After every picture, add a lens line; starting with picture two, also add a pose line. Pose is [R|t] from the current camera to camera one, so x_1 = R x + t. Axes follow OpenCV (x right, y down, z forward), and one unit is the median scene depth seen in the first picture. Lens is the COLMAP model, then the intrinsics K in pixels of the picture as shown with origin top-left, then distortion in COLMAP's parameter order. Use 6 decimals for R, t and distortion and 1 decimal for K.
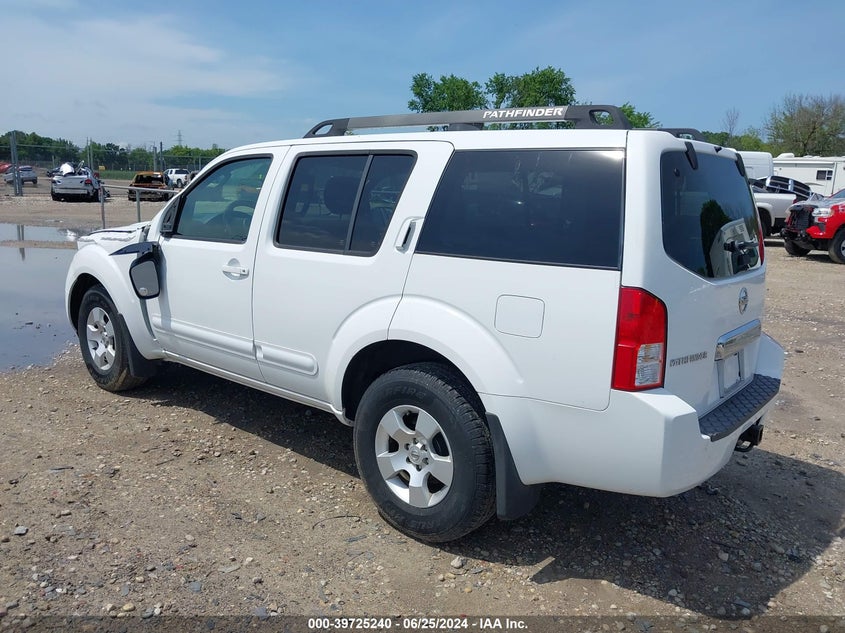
lens RADIAL K [[696.9, 0, 420.5], [0, 696.9, 317.2], [0, 0, 1]] dist [0.008375, 0.007238]
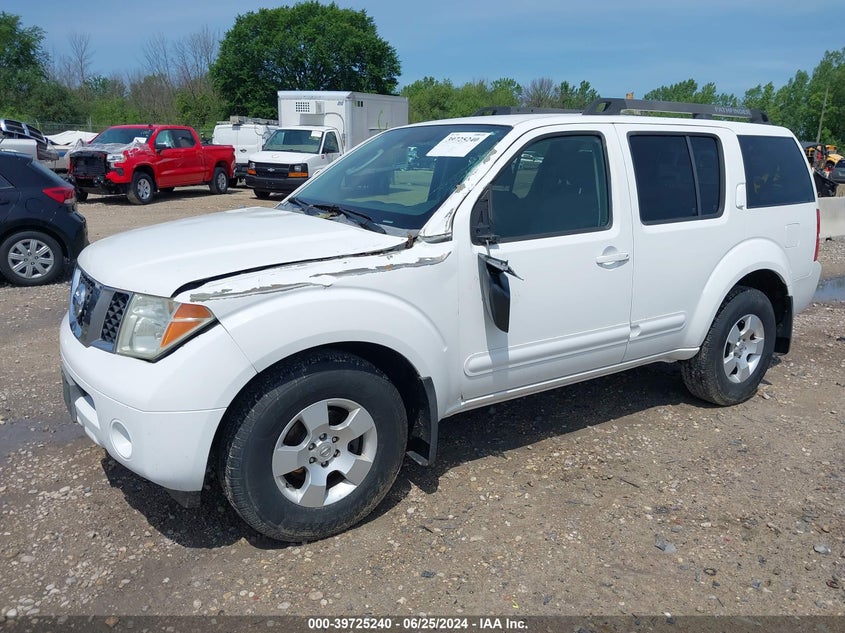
lens RADIAL K [[696.9, 0, 420.5], [0, 696.9, 317.2], [0, 0, 1]] dist [0.008375, 0.007238]
pose [[0.247261, -0.255451, 0.934669, -1.233989], [0.170671, 0.961022, 0.217503, -0.240578], [-0.953799, 0.105741, 0.281221, 0.998777]]
